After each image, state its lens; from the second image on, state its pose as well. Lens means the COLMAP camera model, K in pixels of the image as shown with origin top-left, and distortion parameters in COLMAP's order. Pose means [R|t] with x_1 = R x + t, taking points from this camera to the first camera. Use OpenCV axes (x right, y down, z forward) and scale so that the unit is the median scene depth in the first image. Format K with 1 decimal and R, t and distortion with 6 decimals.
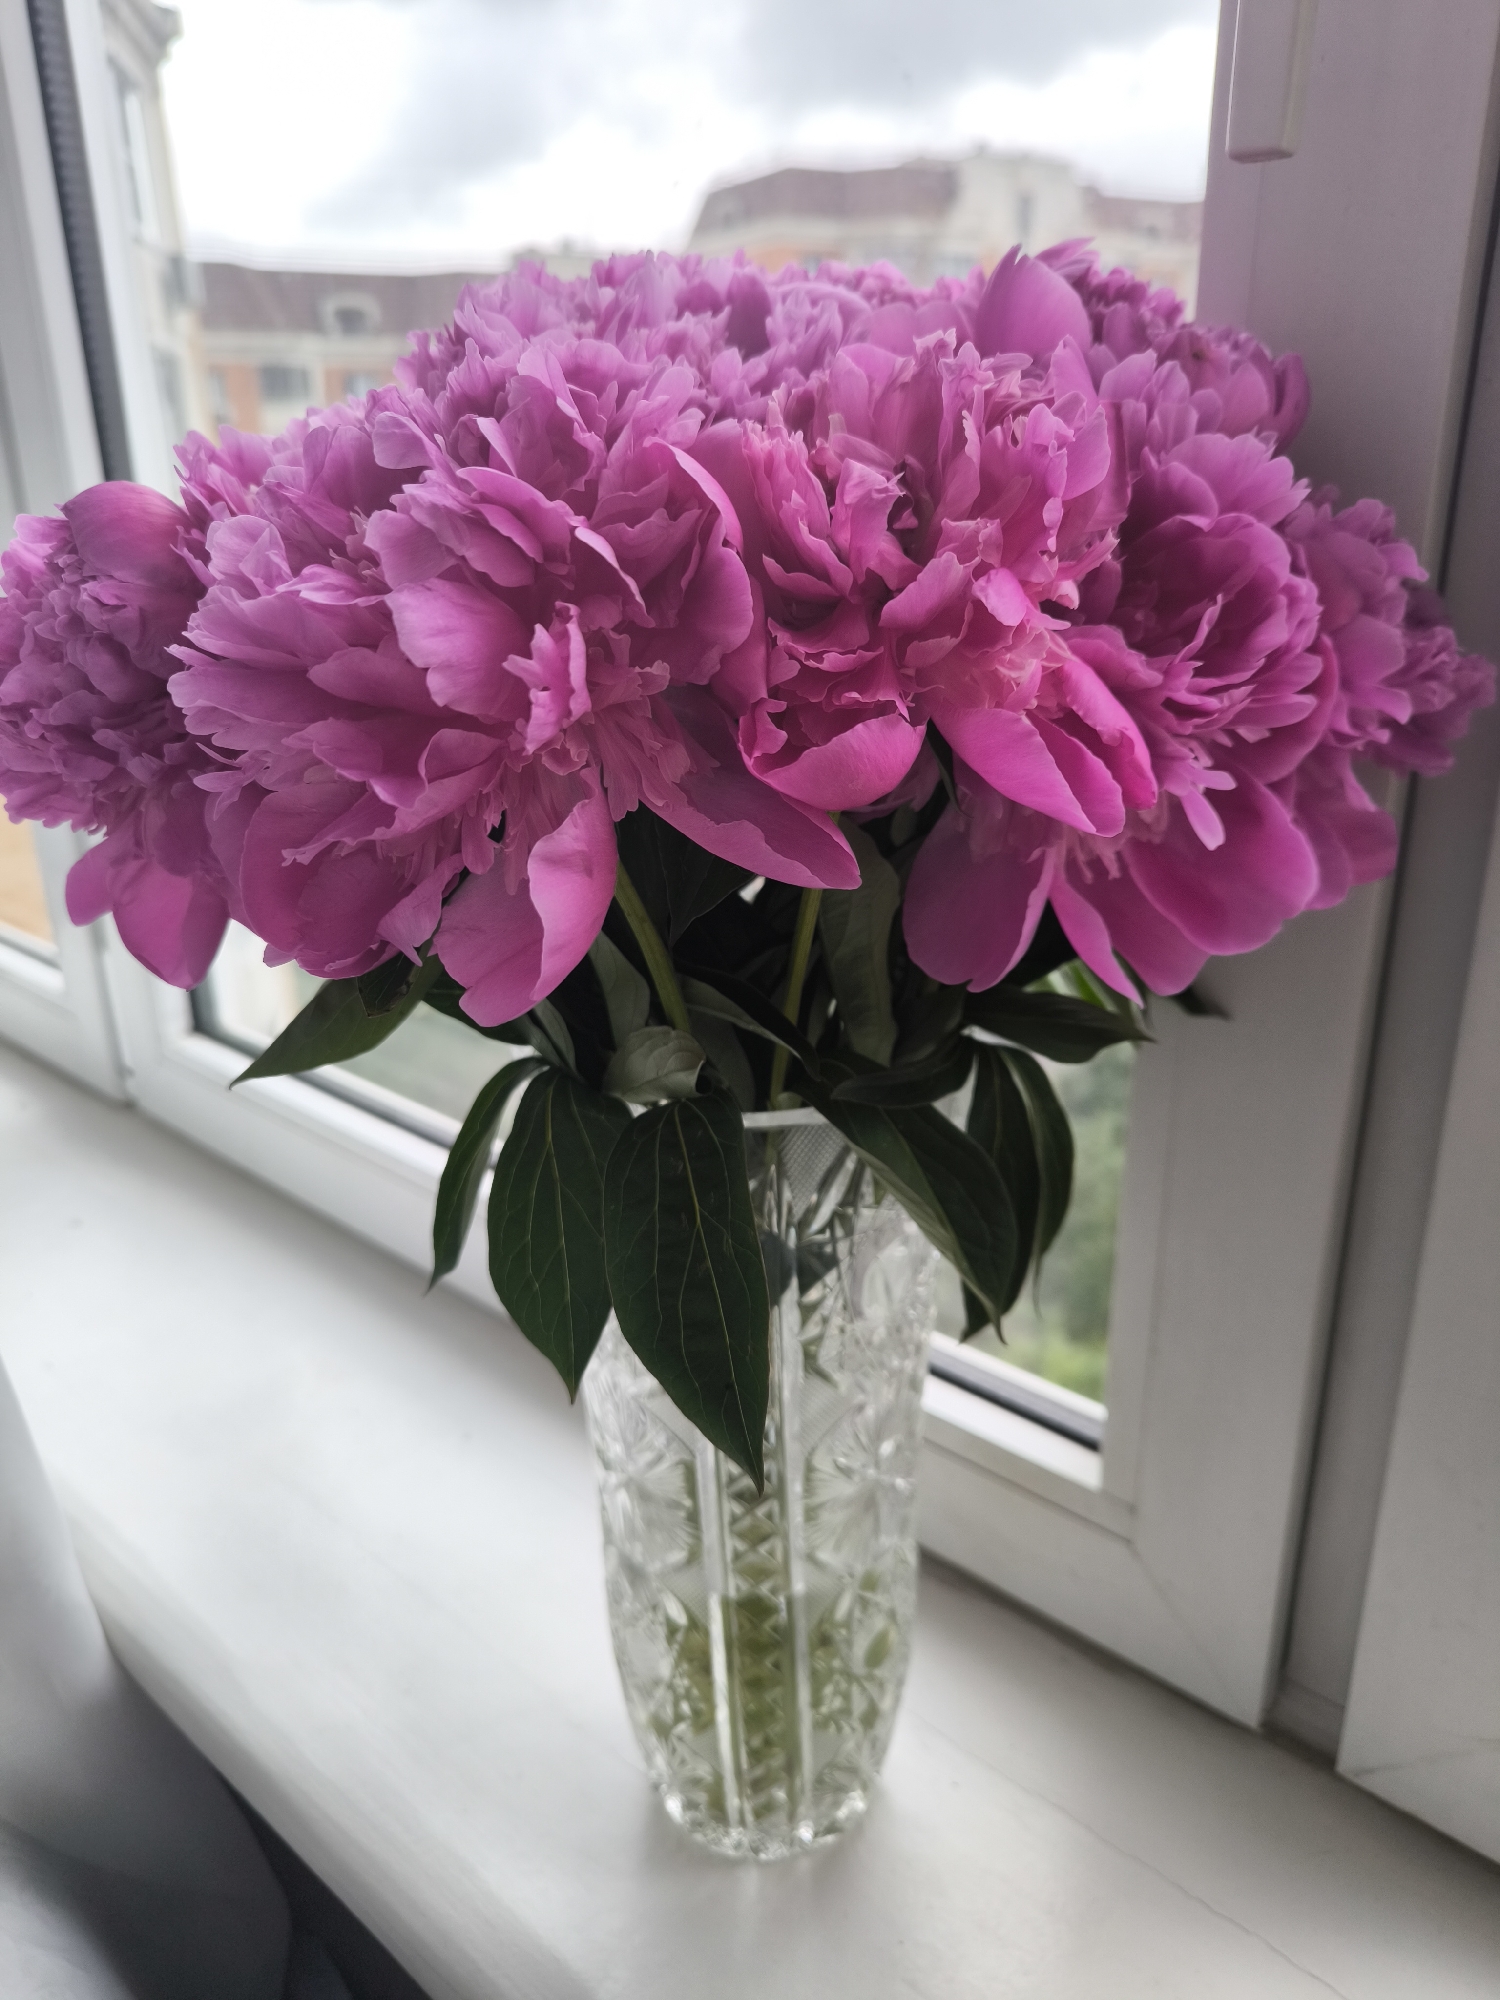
lens RADIAL K [[1400.5, 0, 755.8], [0, 1400.5, 1013.8], [0, 0, 1]] dist [-0.012267, 0.004777]
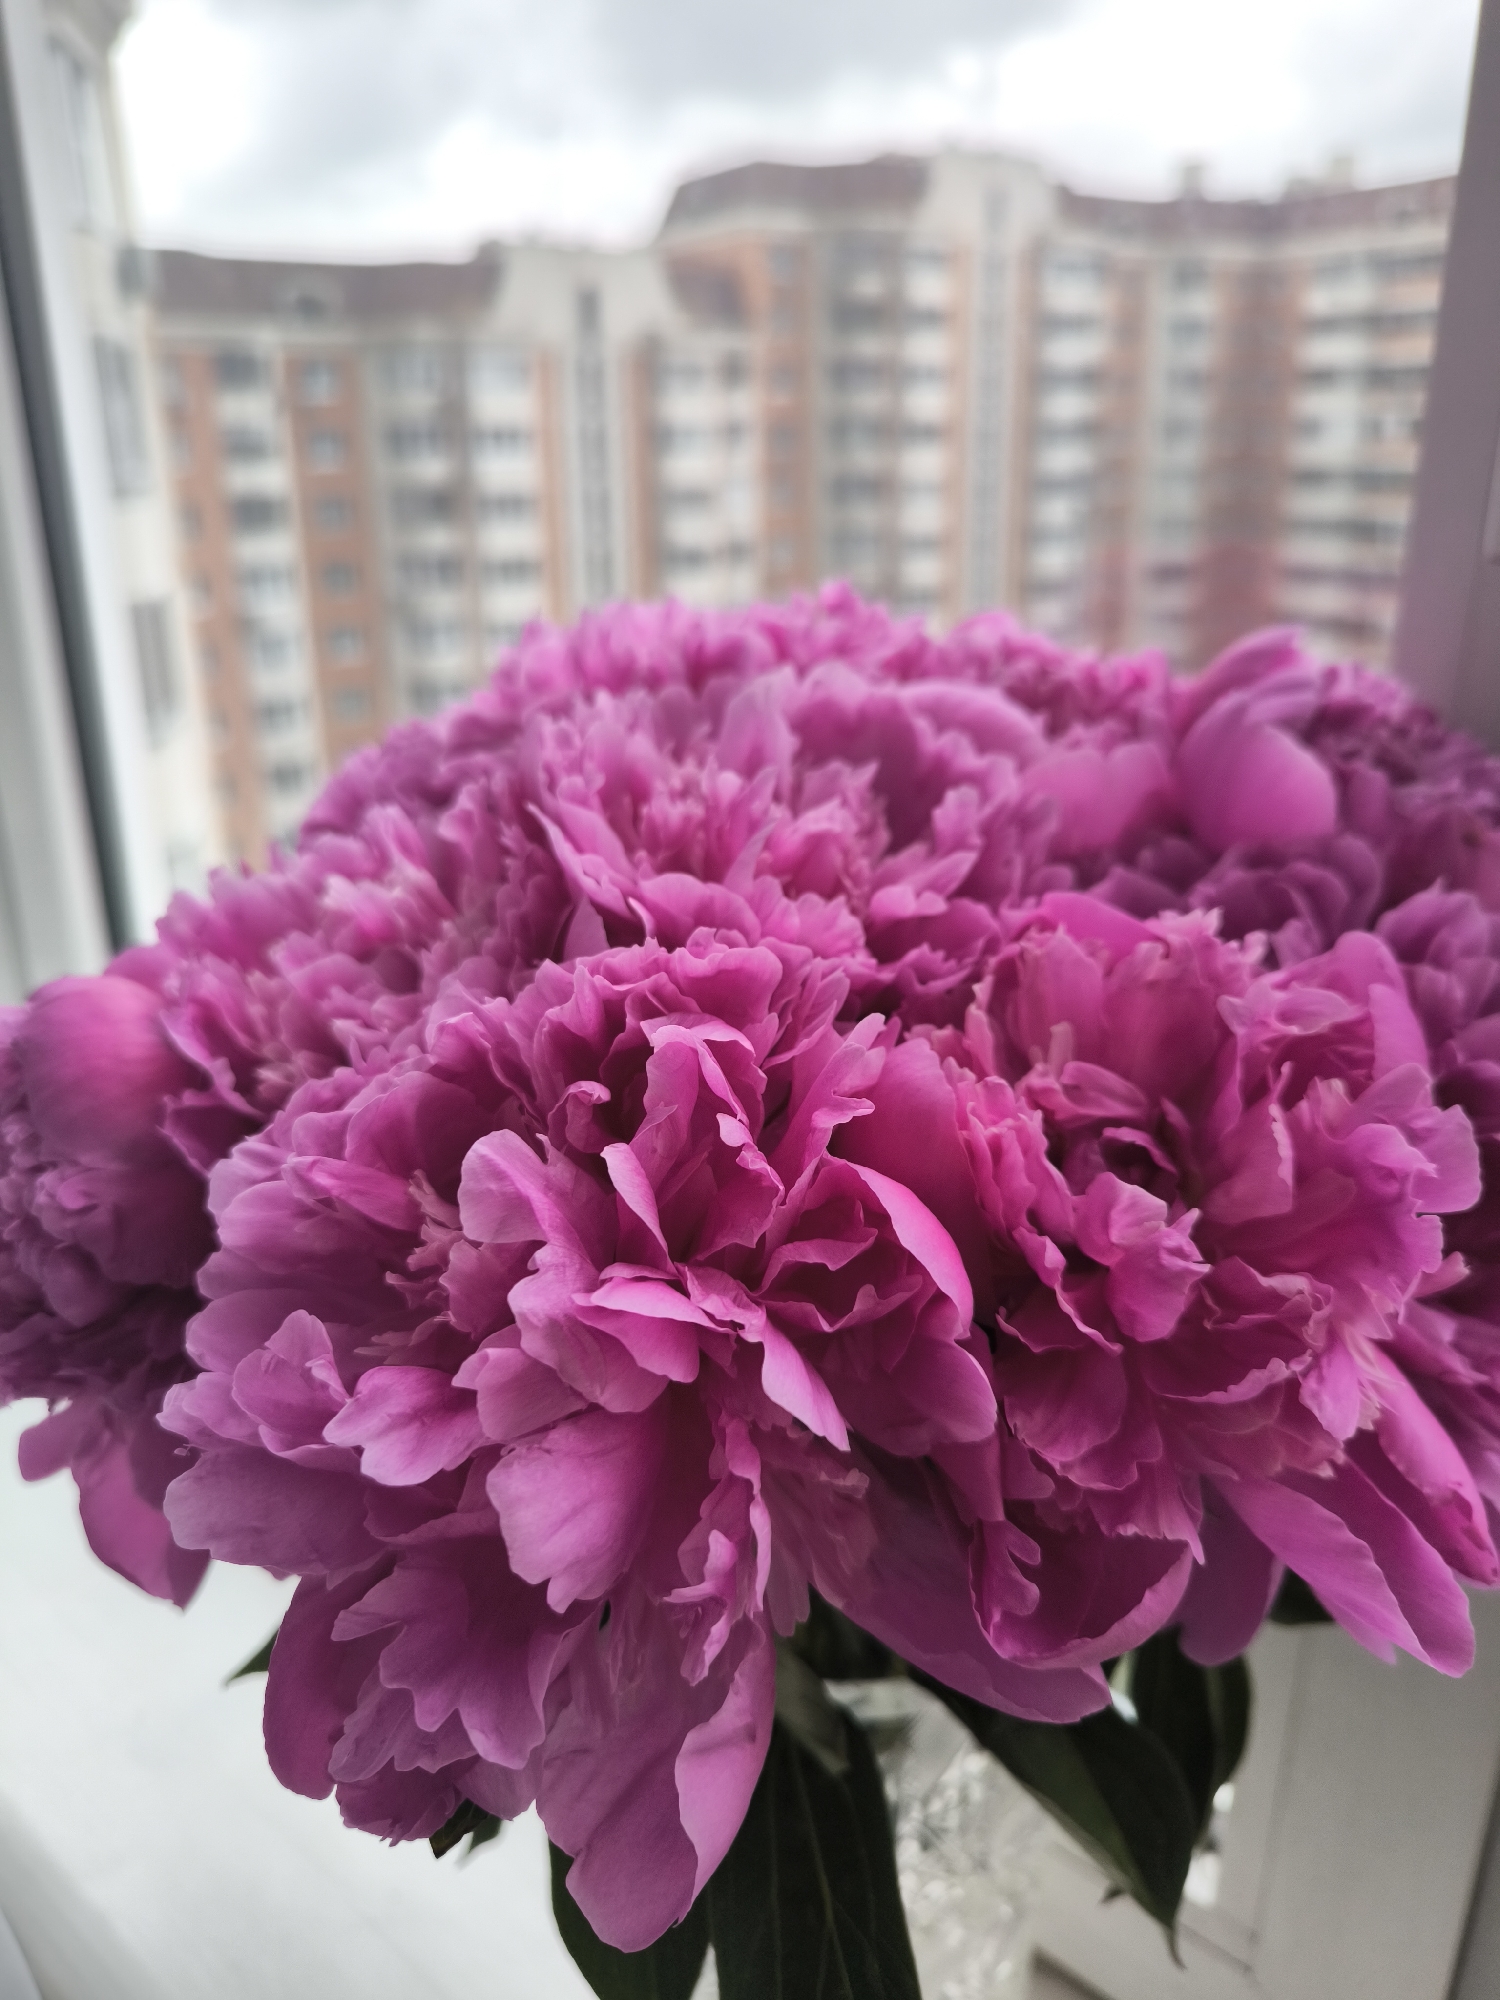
lens RADIAL K [[1400.5, 0, 747.0], [0, 1400.5, 986.3], [0, 0, 1]] dist [-0.012267, 0.004777]
pose [[0.999709, 0.001228, 0.024103, -0.117076], [-0.001252, 0.999999, 0.000992, -0.412337], [-0.024102, -0.001022, 0.999709, 0.234249]]
